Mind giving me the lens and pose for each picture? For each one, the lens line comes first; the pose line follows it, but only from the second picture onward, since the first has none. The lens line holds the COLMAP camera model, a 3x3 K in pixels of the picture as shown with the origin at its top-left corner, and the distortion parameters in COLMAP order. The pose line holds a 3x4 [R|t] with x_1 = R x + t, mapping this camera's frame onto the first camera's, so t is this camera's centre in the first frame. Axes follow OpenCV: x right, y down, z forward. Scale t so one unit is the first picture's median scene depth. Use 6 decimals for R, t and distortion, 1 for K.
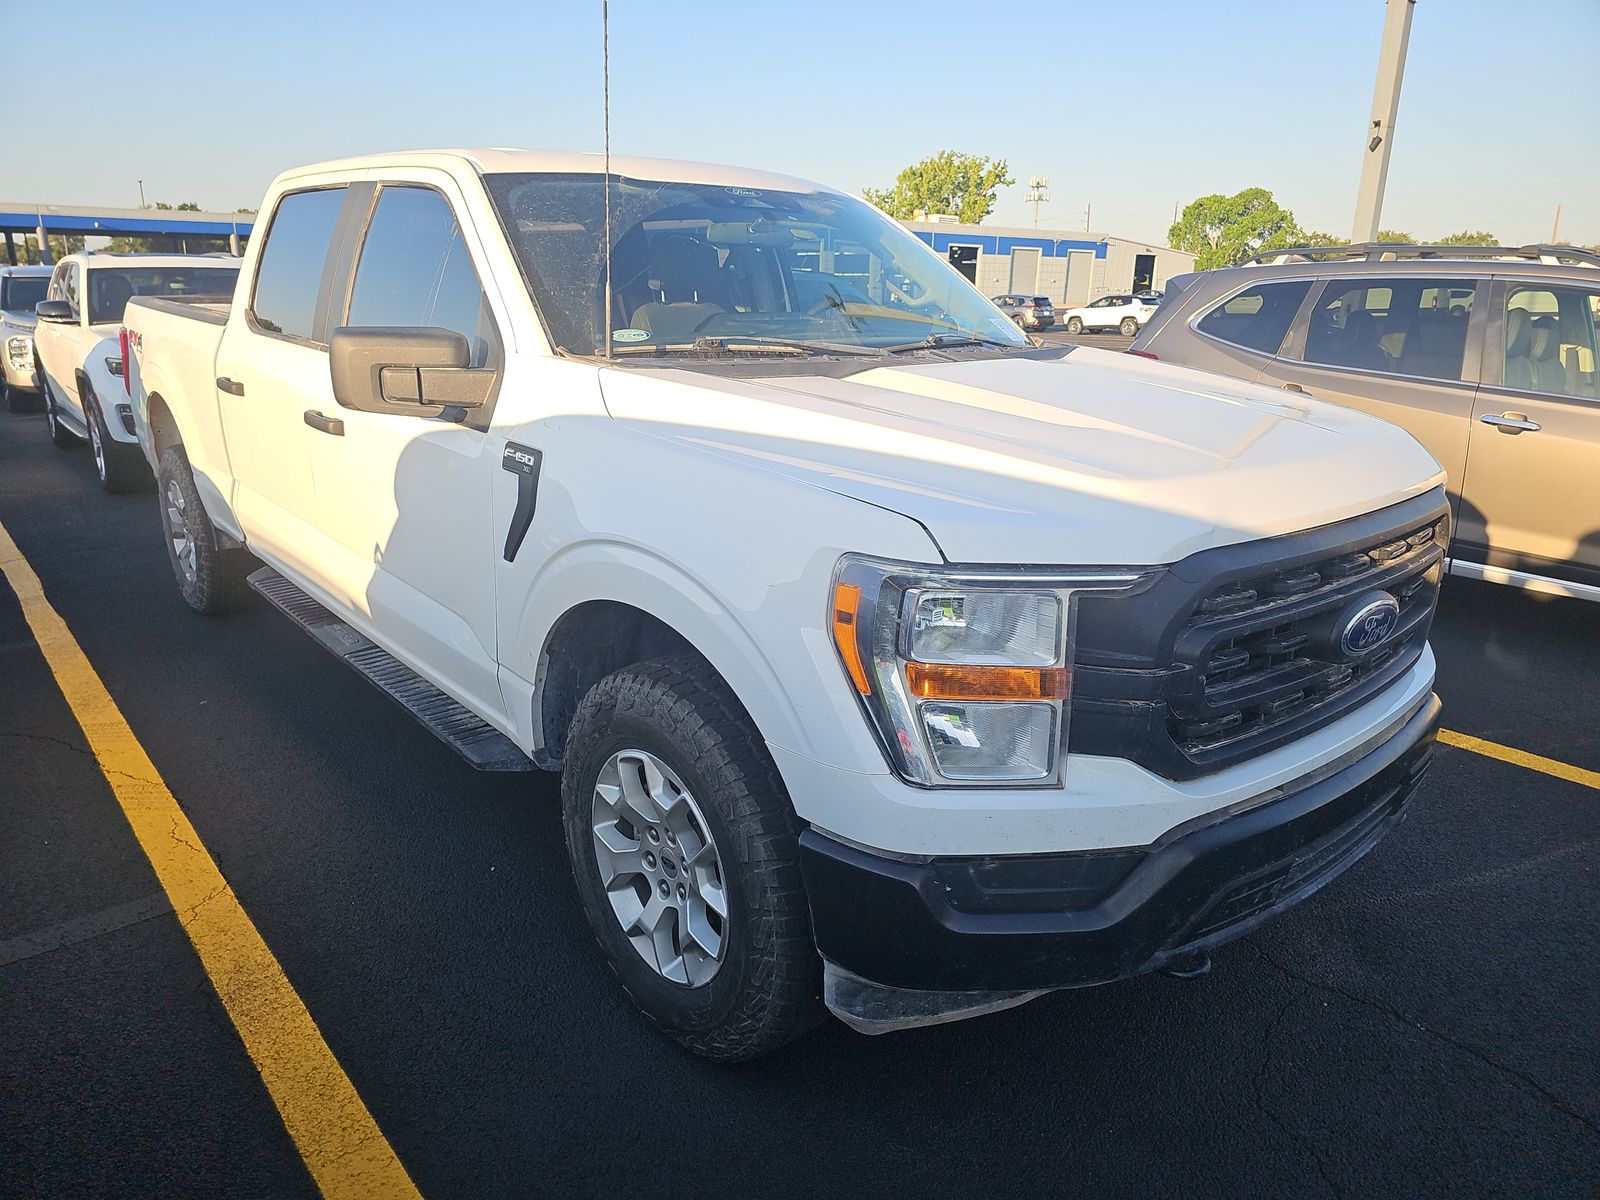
lens RADIAL K [[1083.7, 0, 800.0], [0, 1083.7, 600.0], [0, 0, 1]] dist [0.049747, -0.061097]
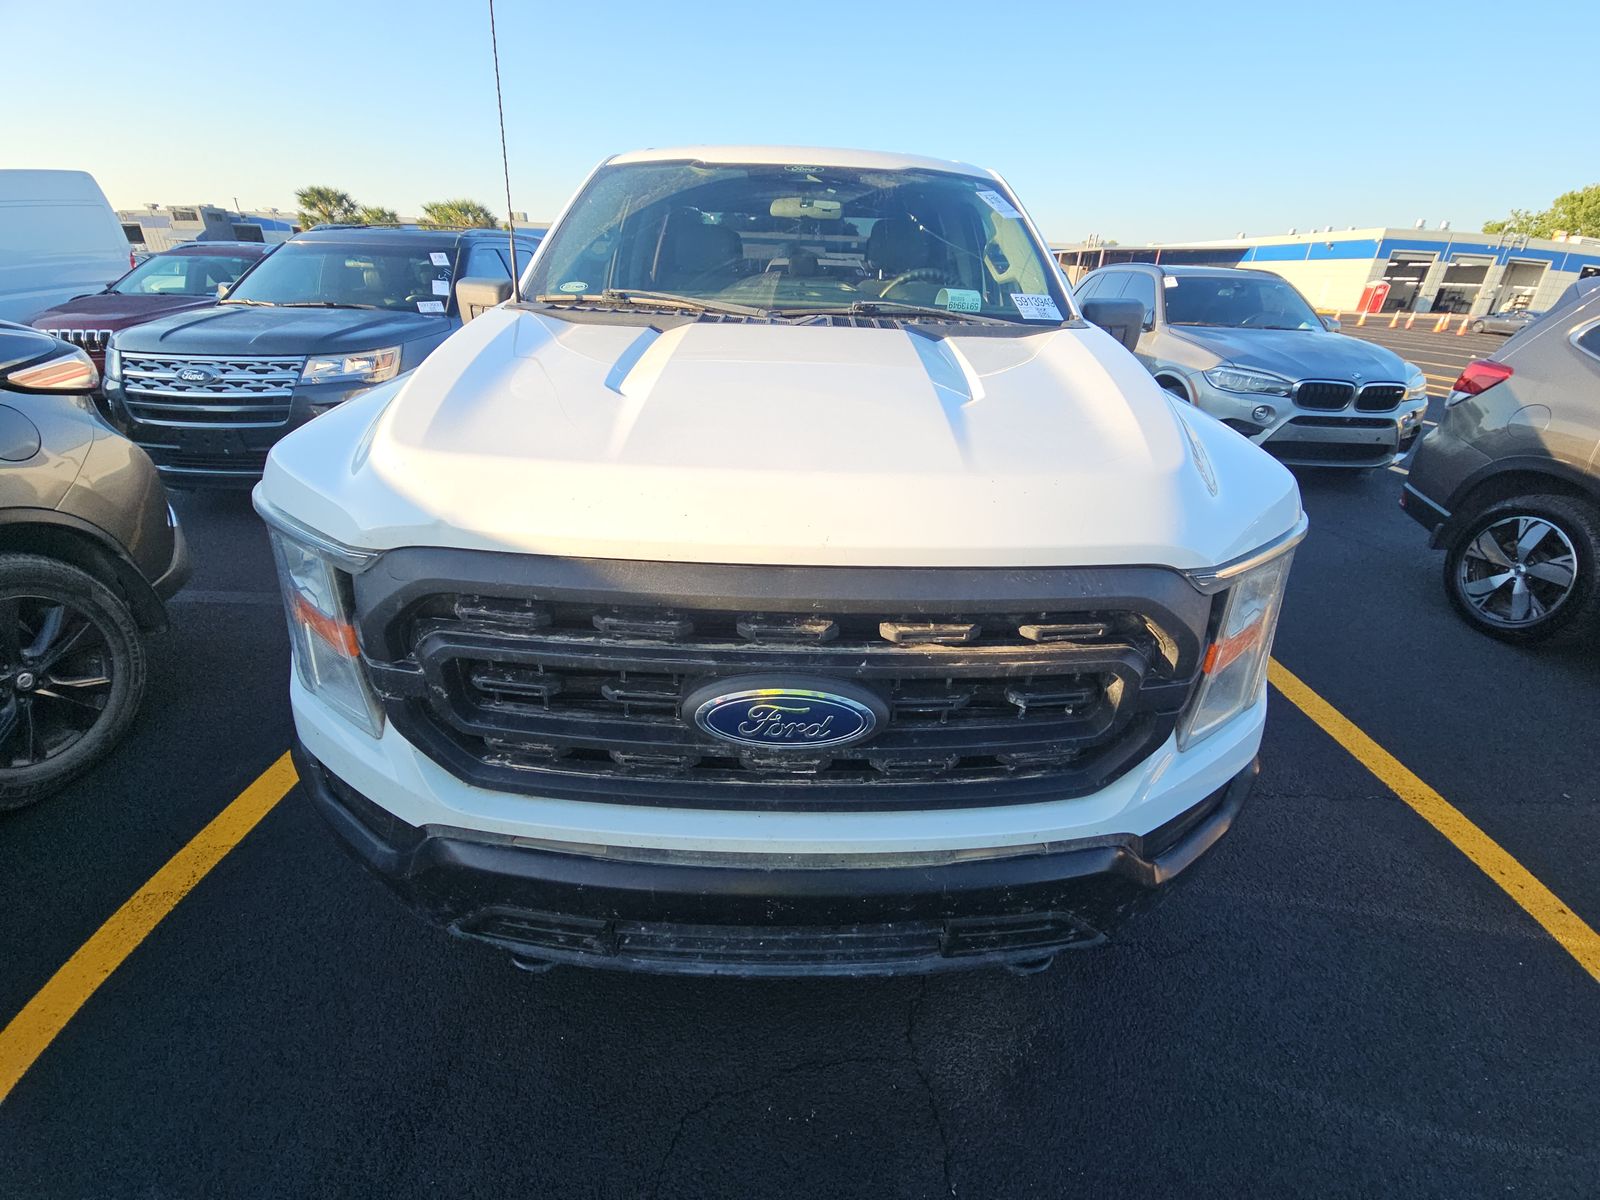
lens RADIAL K [[654.3, 0, 800.0], [0, 654.3, 600.0], [0, 0, 1]] dist [-0.014977, -0.000244]
pose [[0.766335, 0.296558, -0.569899, 0.540925], [-0.199486, 0.953077, 0.227706, -0.107874], [0.610685, -0.060812, 0.789535, 0.482065]]
